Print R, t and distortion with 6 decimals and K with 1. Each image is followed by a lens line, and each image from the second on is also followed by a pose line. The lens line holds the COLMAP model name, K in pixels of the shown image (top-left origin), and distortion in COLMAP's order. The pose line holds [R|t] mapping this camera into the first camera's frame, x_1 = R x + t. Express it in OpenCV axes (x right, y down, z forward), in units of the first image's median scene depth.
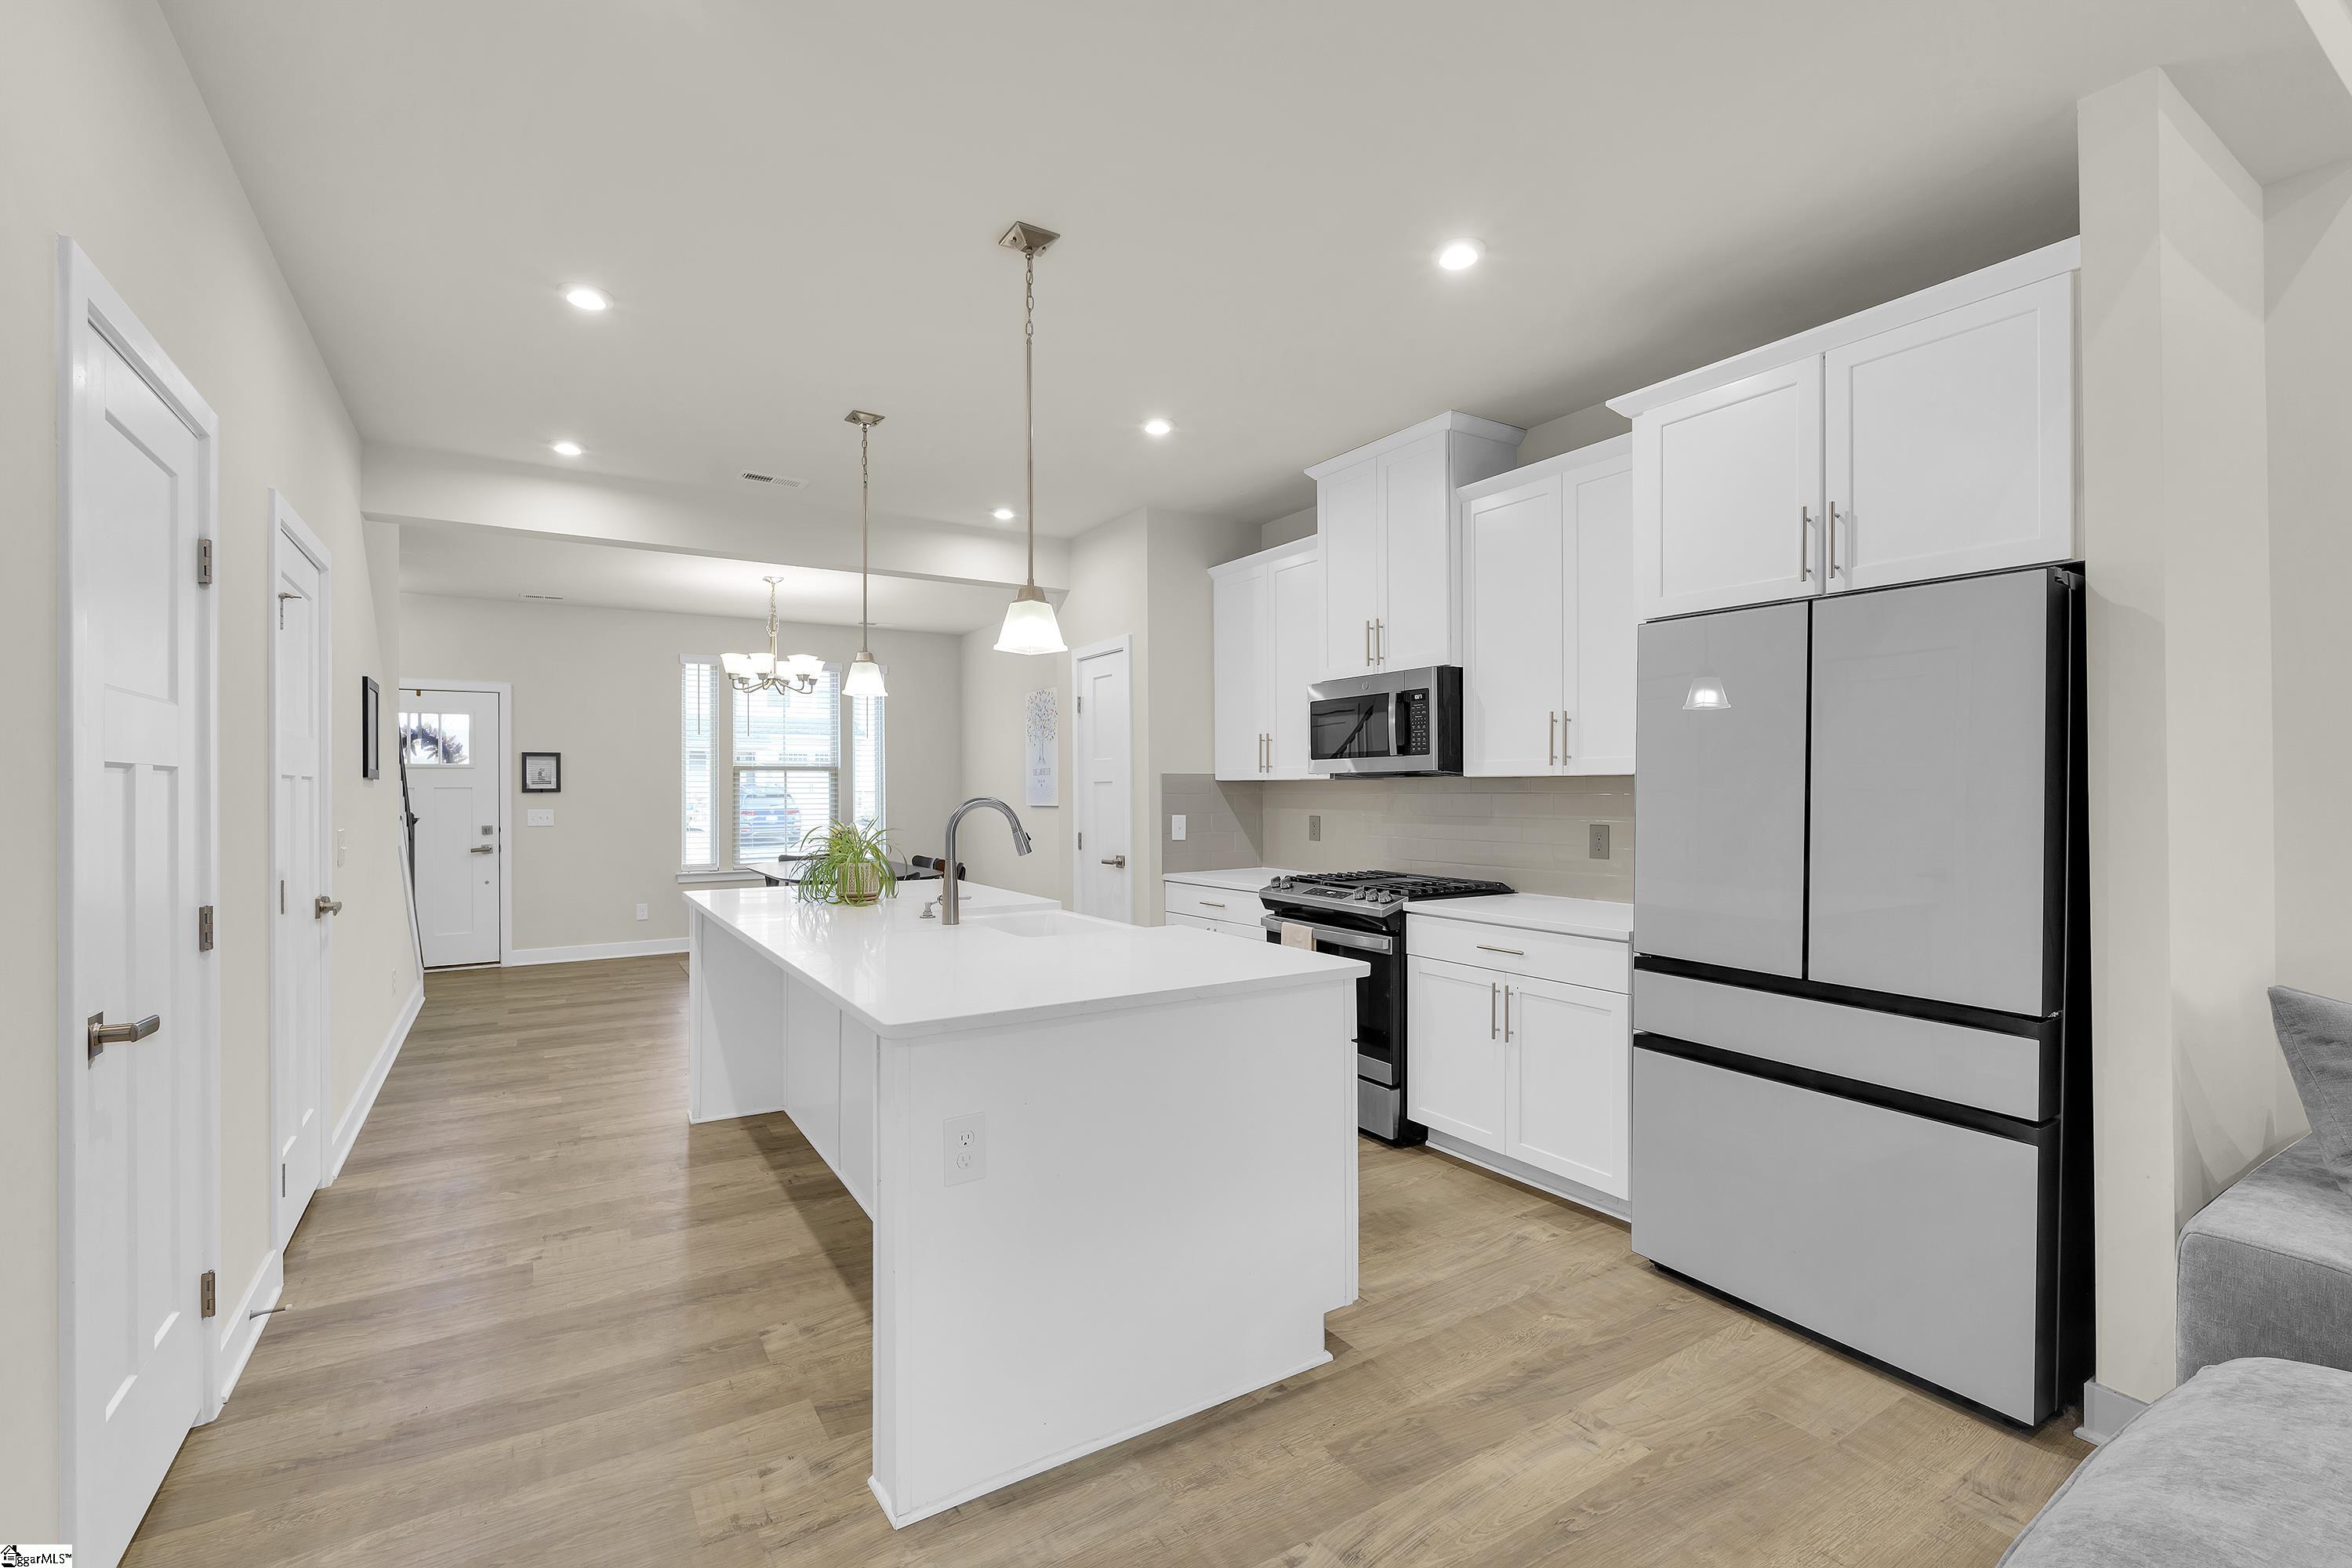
lens RADIAL K [[1020.0, 0, 1176.0], [0, 1020.0, 789.7], [0, 0, 1]] dist [-0.008415, 0.000703]
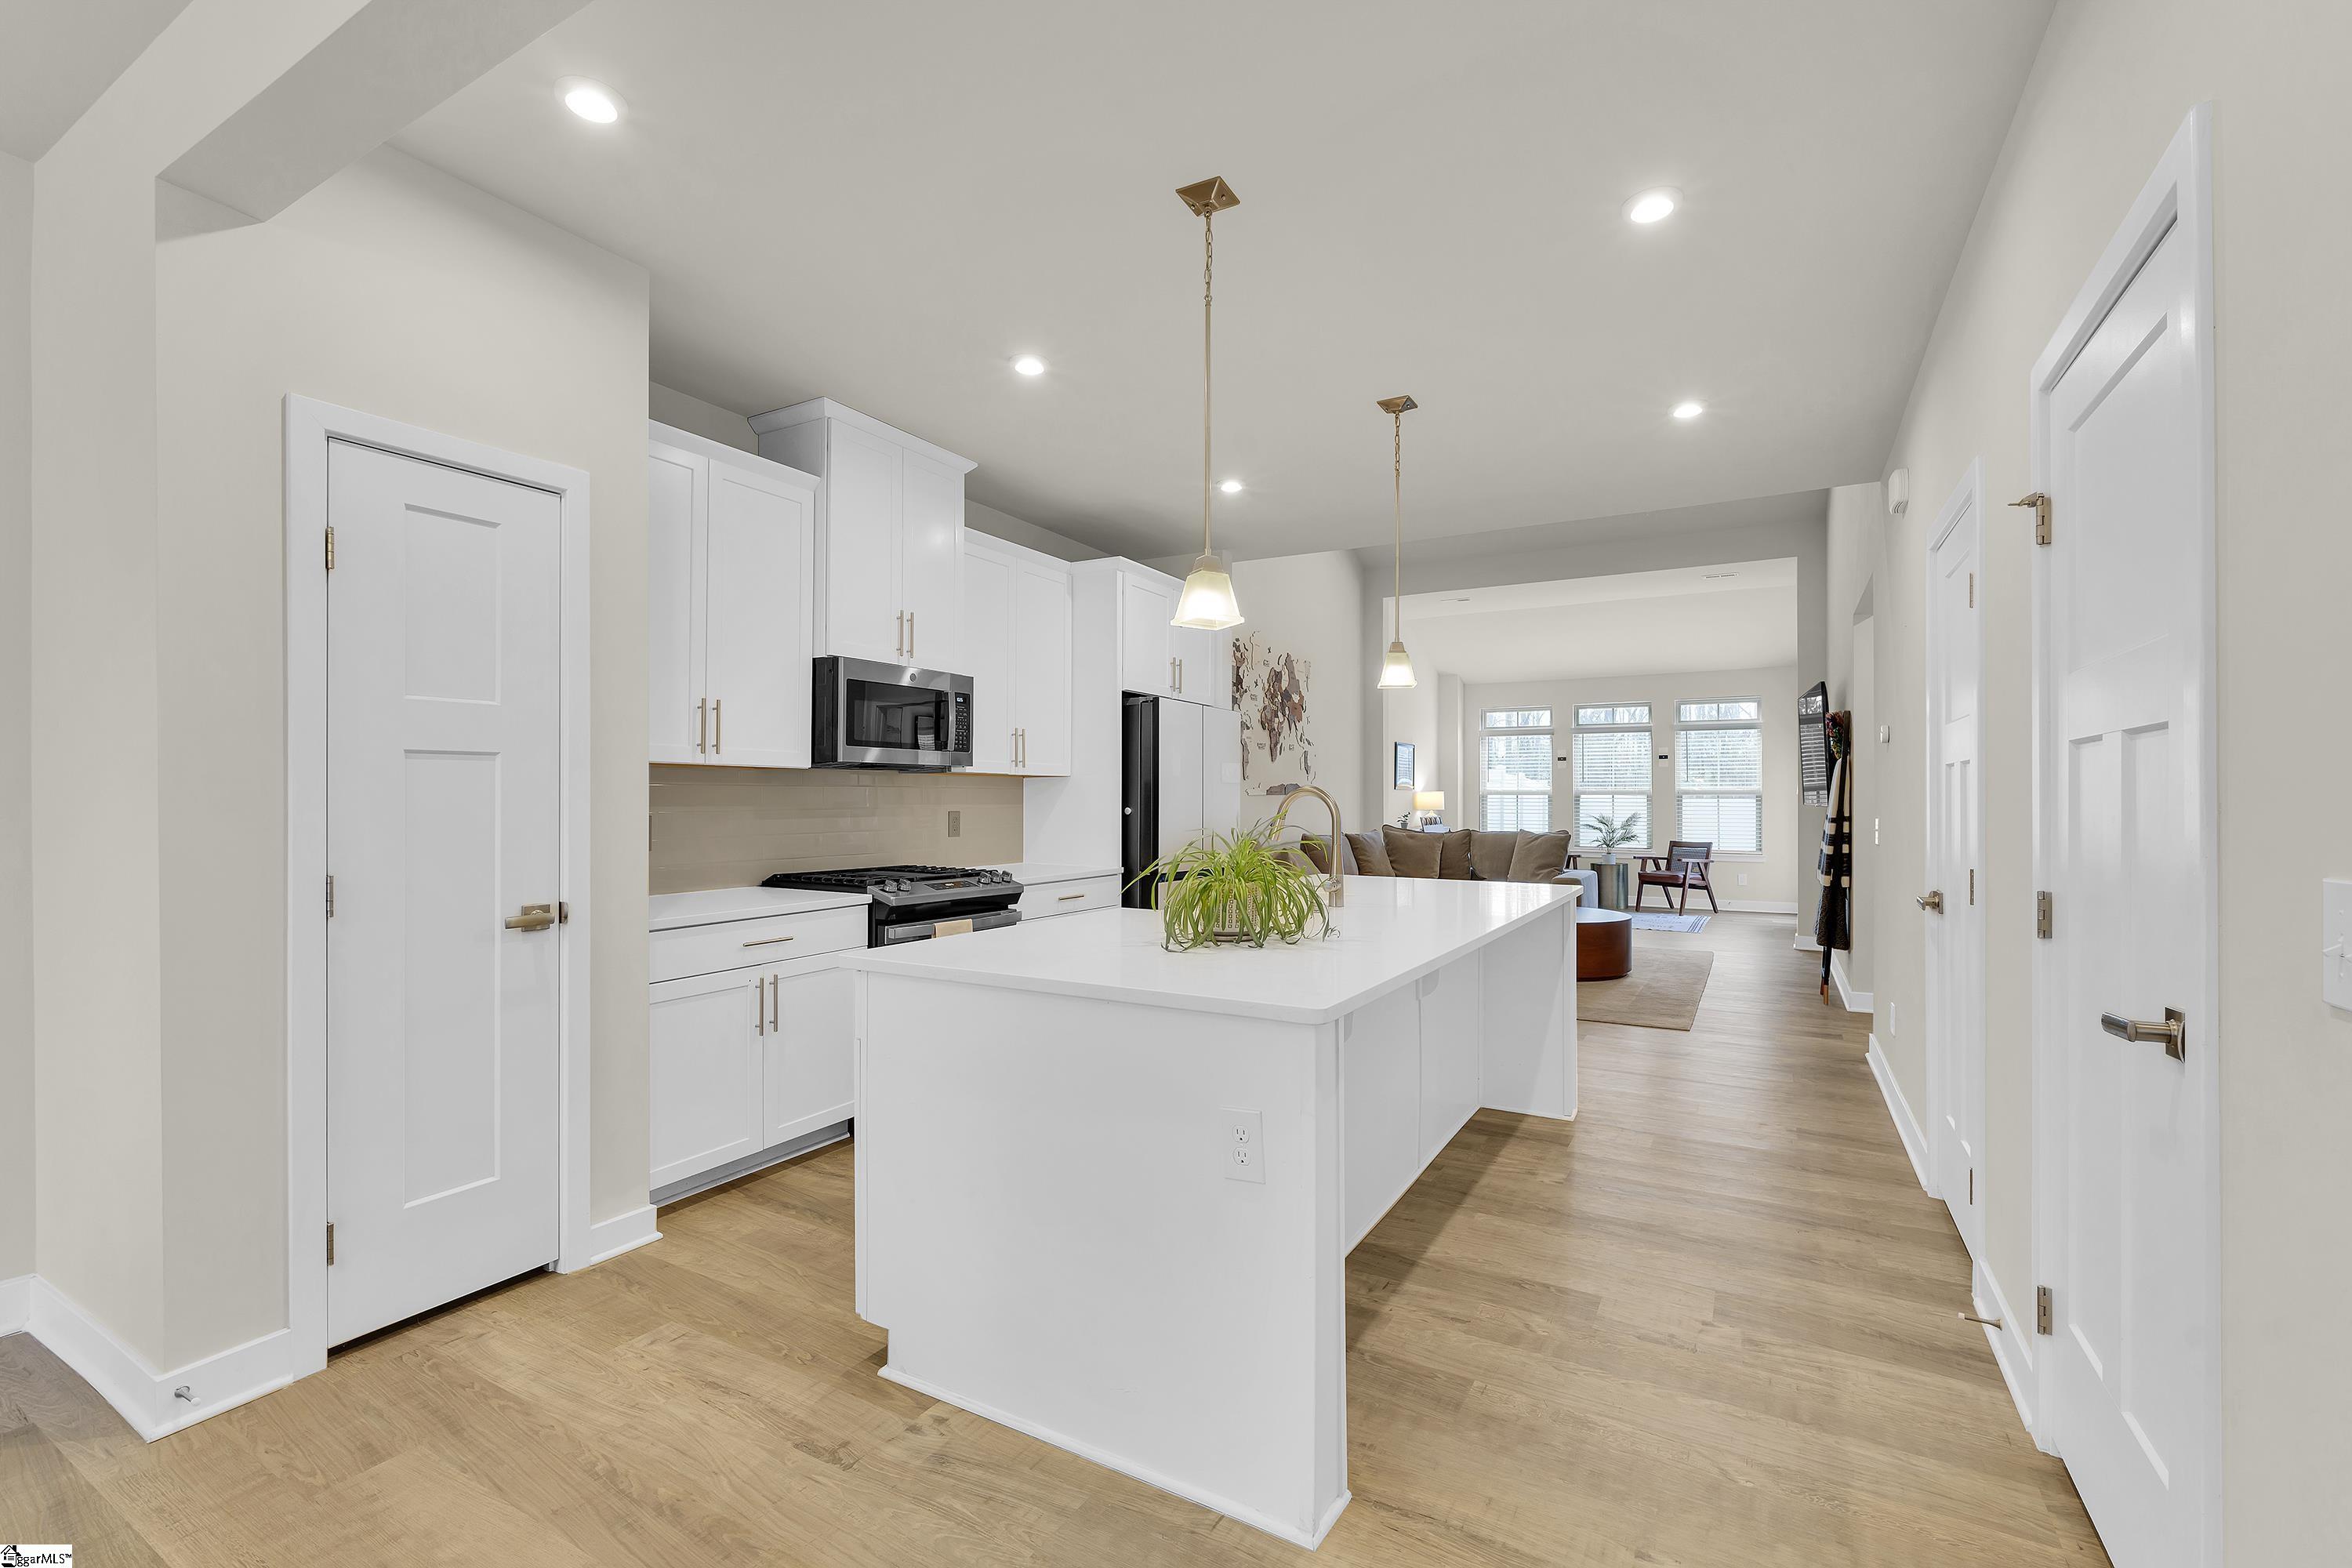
lens RADIAL K [[1020.0, 0, 1163.2], [0, 1020.0, 806.7], [0, 0, 1]] dist [-0.008415, 0.000703]
pose [[-0.454217, -0.007173, 0.890862, -0.514928], [-0.003522, 0.999974, 0.006256, 0.010310], [-0.890884, -0.000296, -0.454231, 0.784146]]
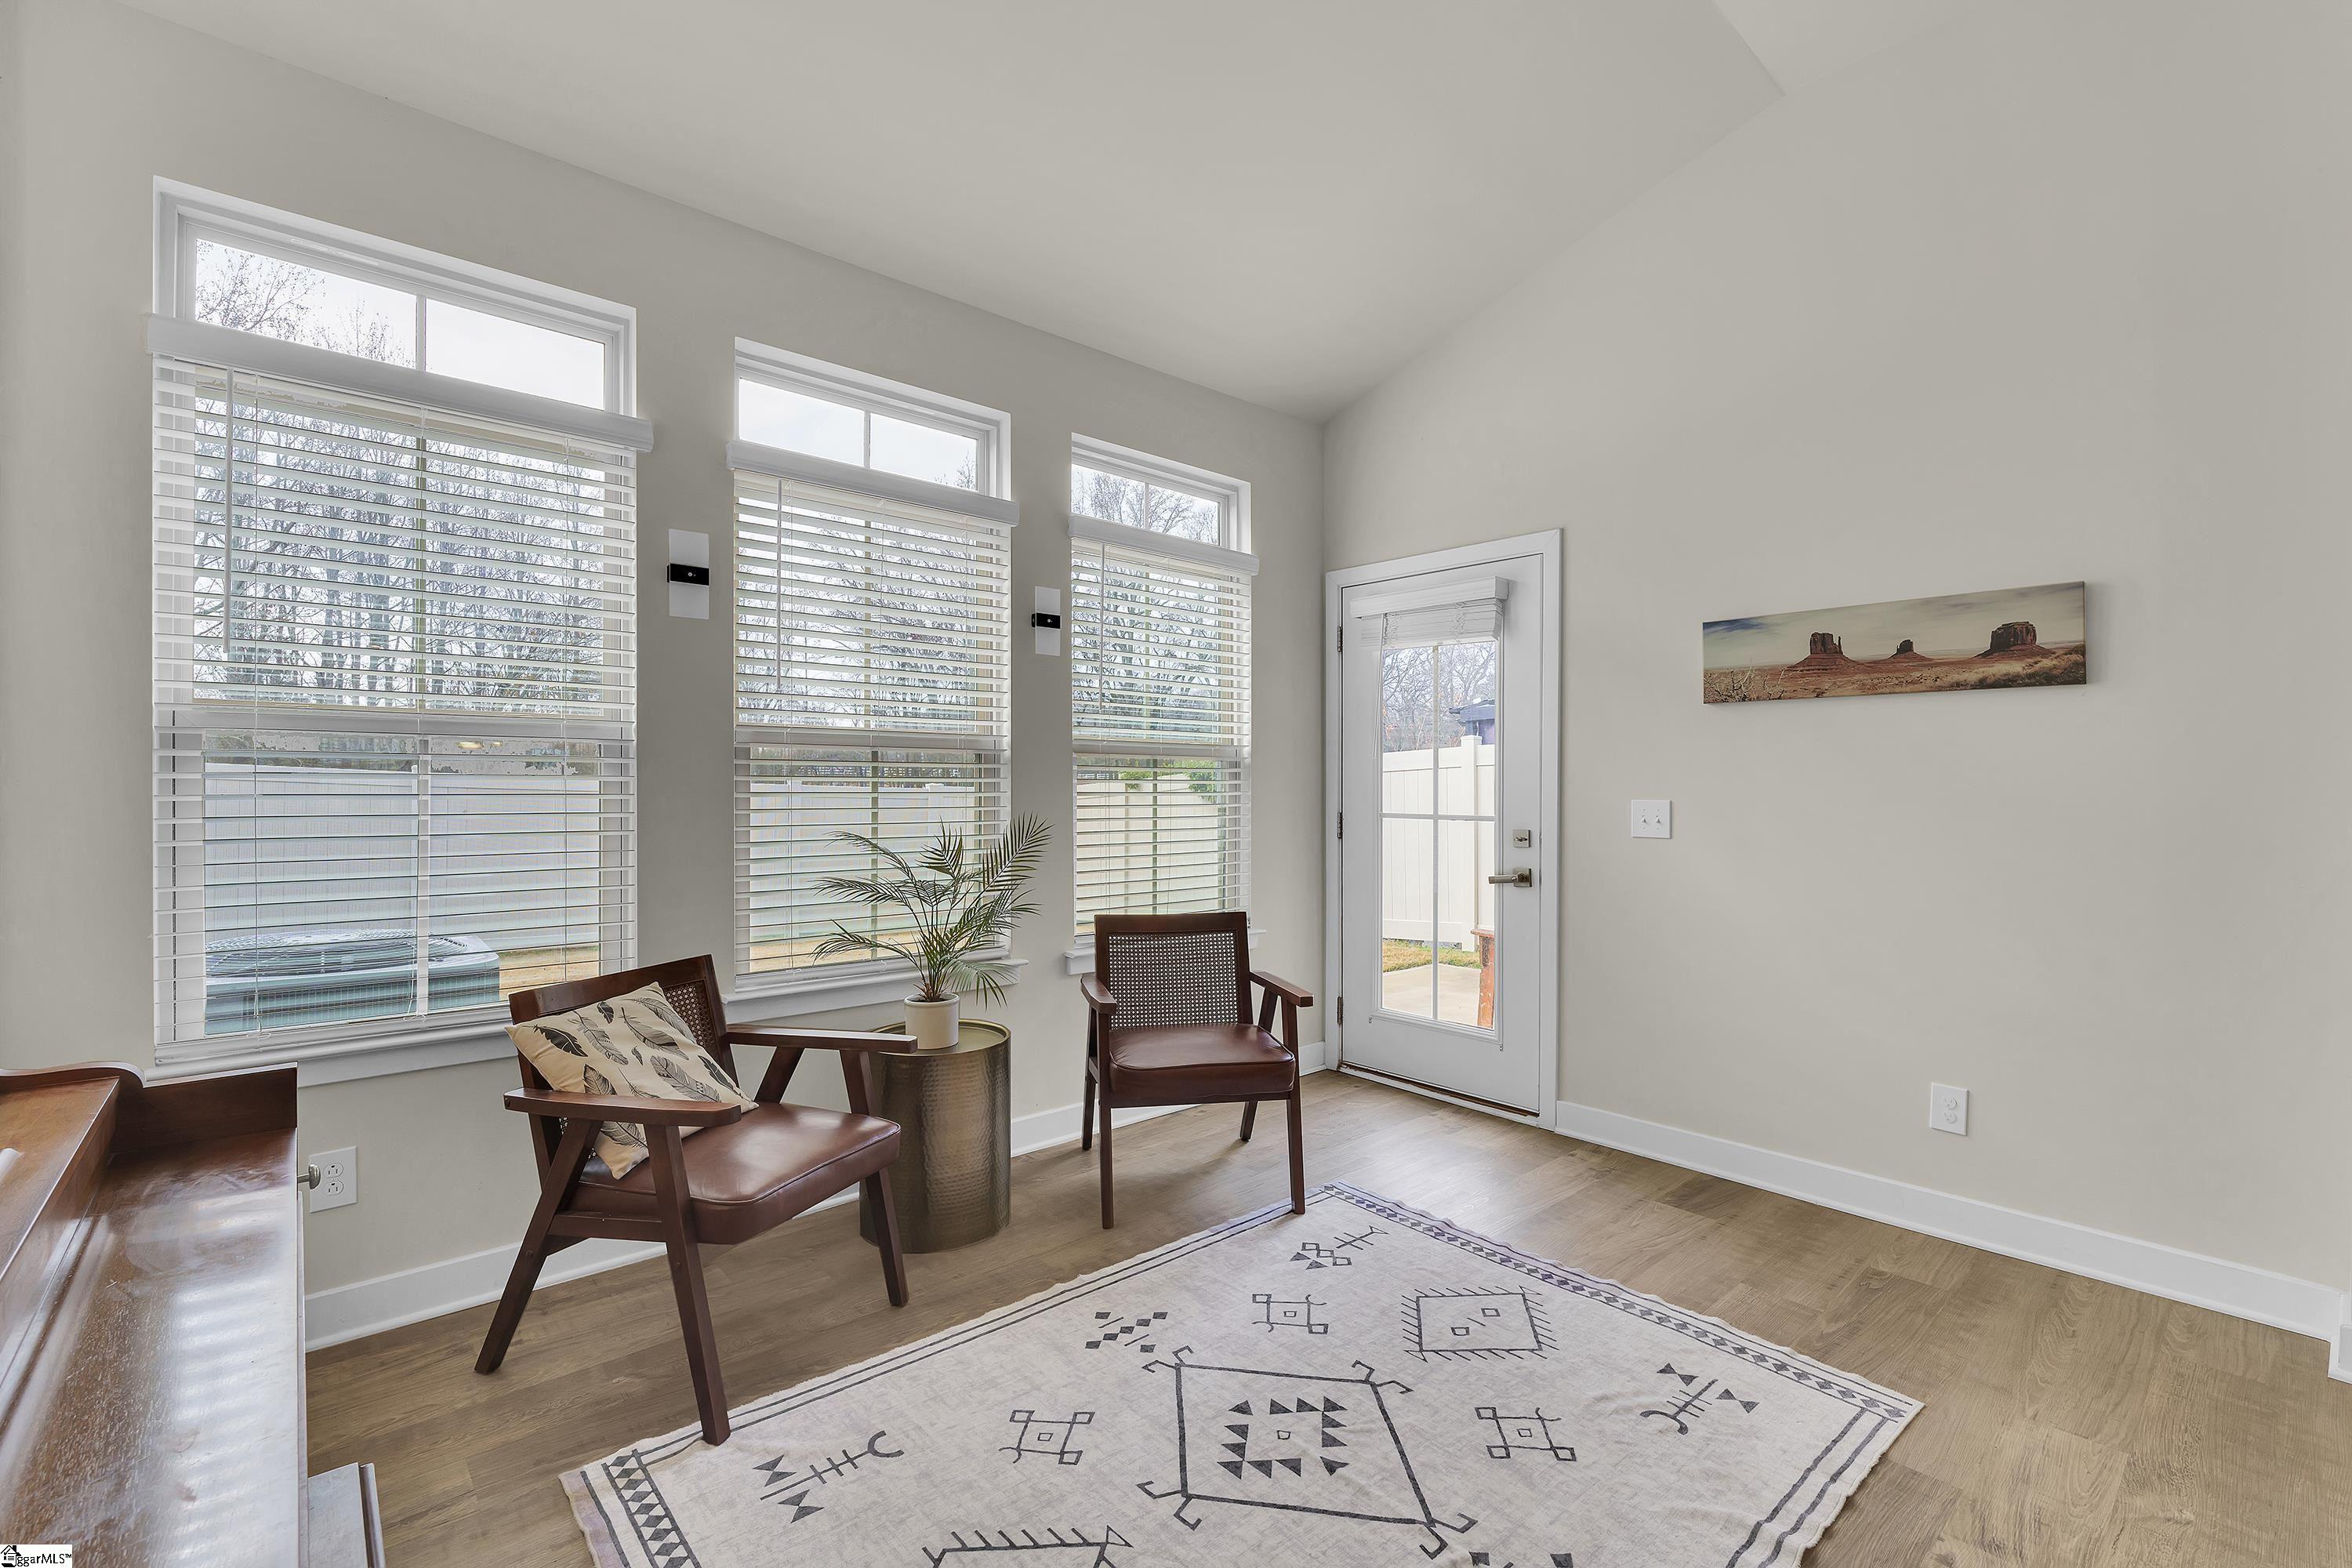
lens RADIAL K [[1020.0, 0, 1173.5], [0, 1020.0, 780.9], [0, 0, 1]] dist [-0.008415, 0.000703]
pose [[-0.989132, -0.005186, -0.146941, 0.686254], [-0.004767, 0.999984, -0.003201, 0.012115], [0.146955, -0.002465, -0.989140, -0.291470]]
